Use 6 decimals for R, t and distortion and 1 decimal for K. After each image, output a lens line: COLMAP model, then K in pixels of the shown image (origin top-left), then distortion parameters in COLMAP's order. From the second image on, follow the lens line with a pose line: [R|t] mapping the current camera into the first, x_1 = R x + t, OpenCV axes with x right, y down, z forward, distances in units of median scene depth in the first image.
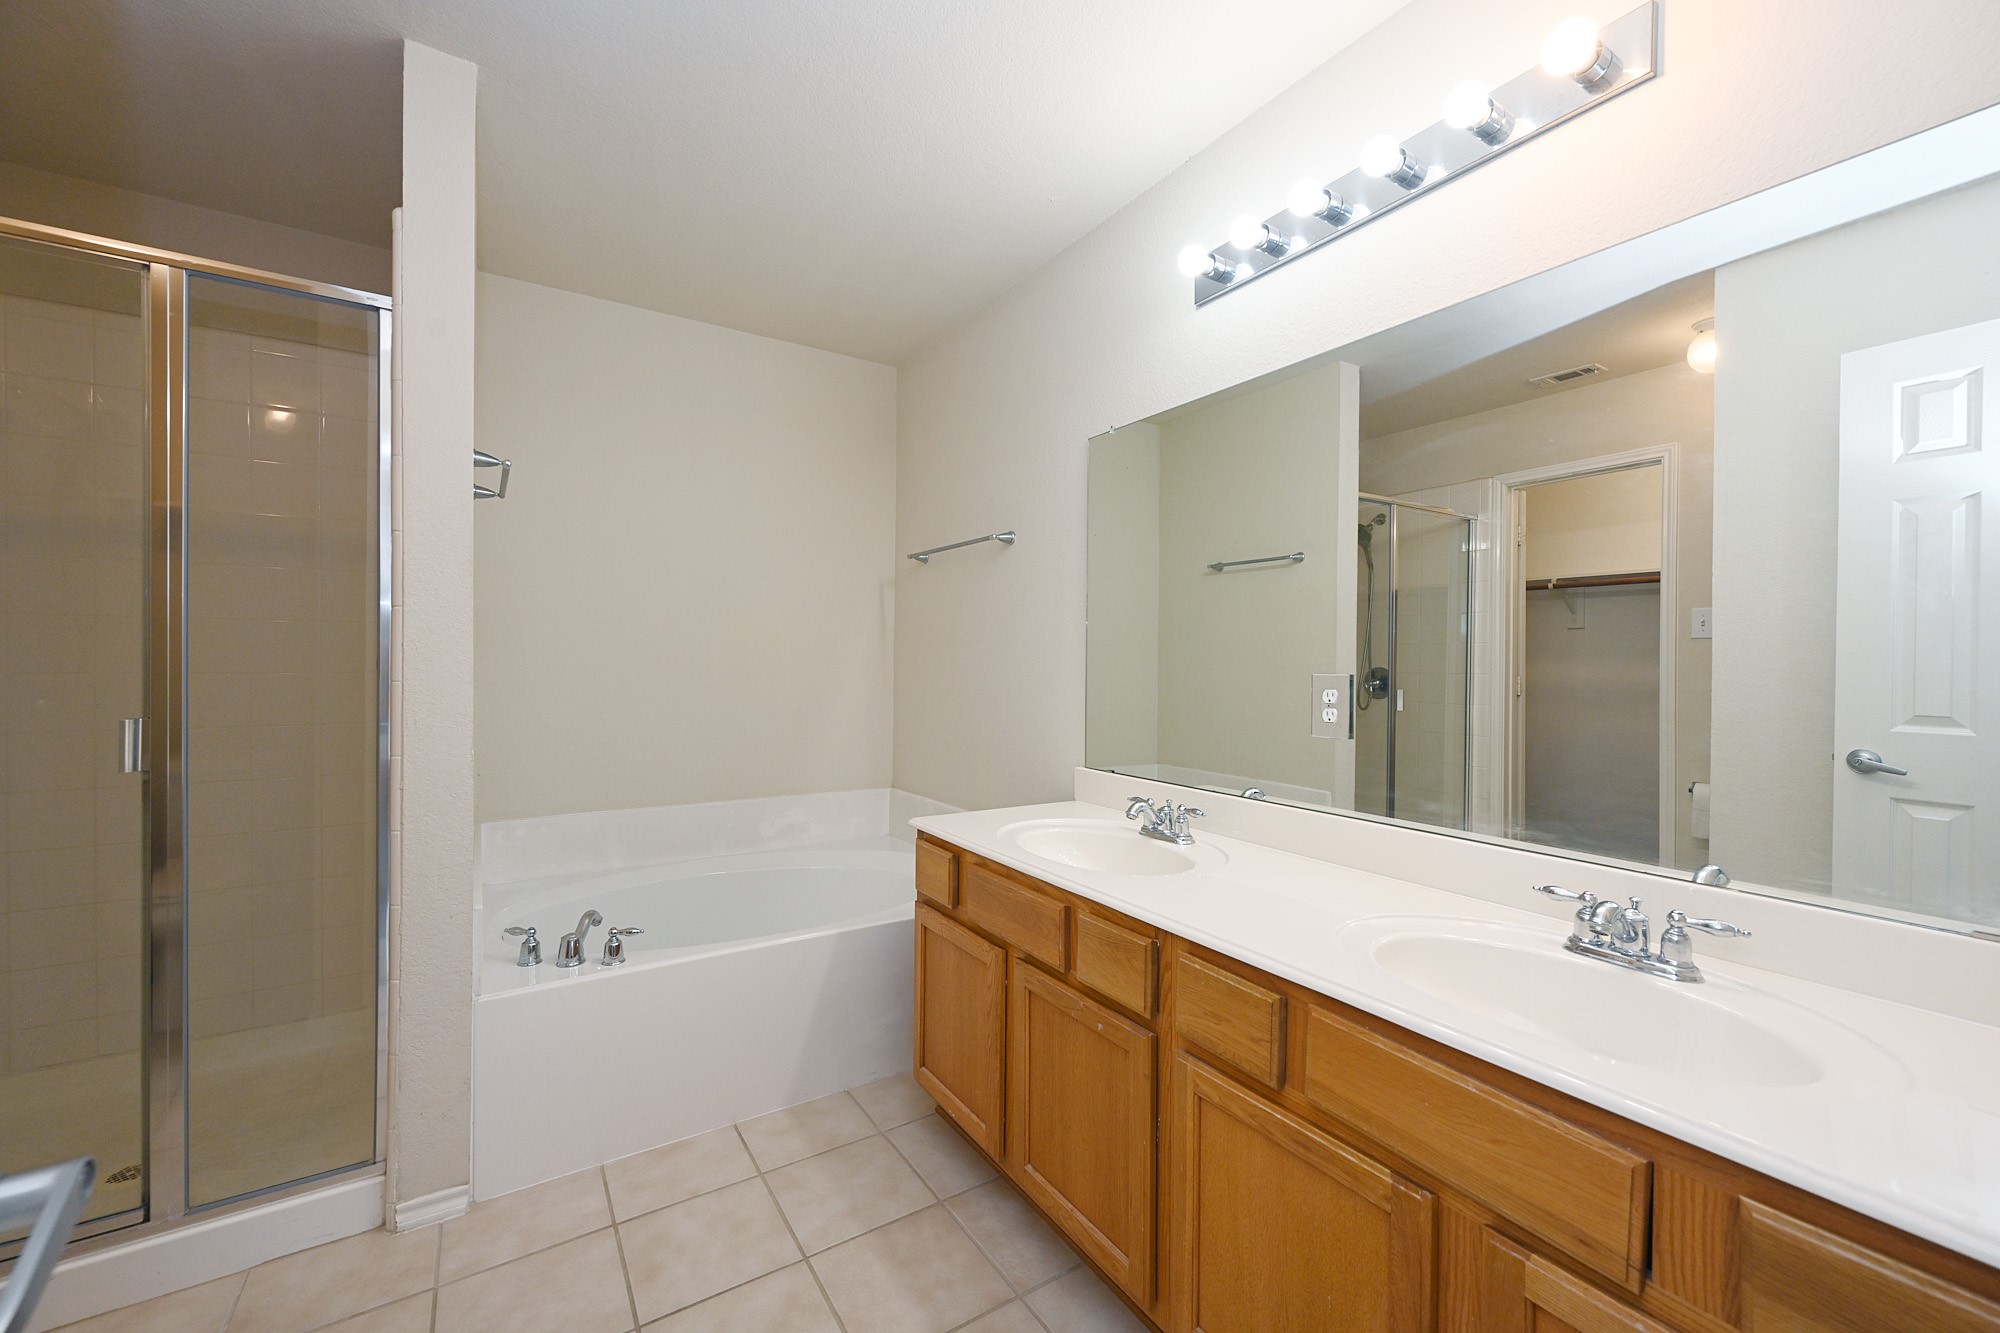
lens RADIAL K [[784.8, 0, 1004.5], [0, 784.8, 662.5], [0, 0, 1]] dist [-0.000871, 0.001033]
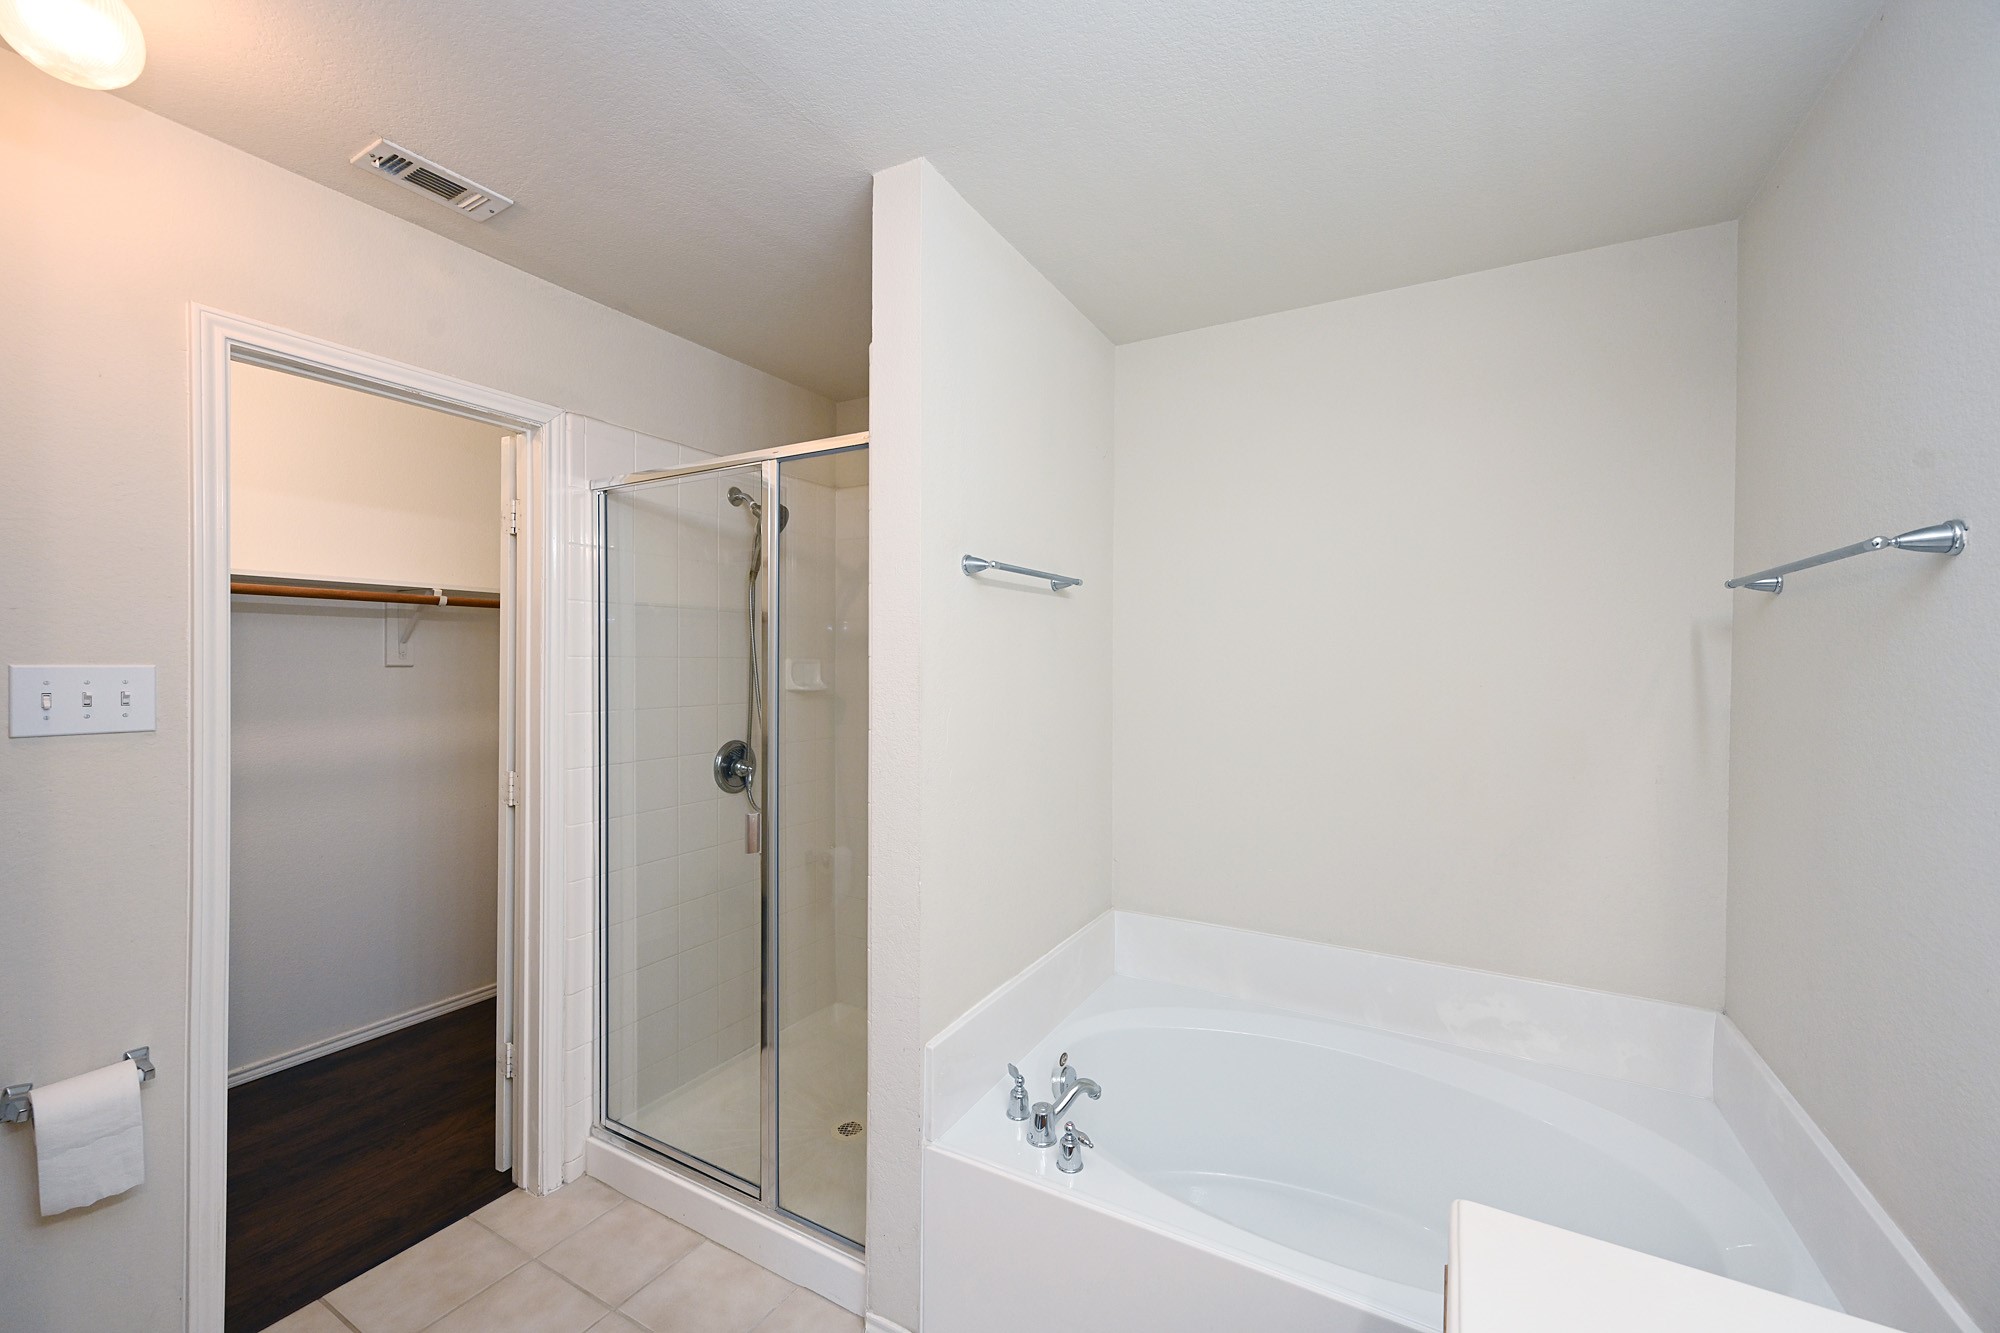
lens RADIAL K [[784.8, 0, 1002.9], [0, 784.8, 674.2], [0, 0, 1]] dist [-0.000871, 0.001033]
pose [[0.461011, 0.004756, -0.887382, 0.111526], [-0.003765, 0.999987, 0.003404, -0.076299], [0.887386, 0.001771, 0.461023, 0.346072]]
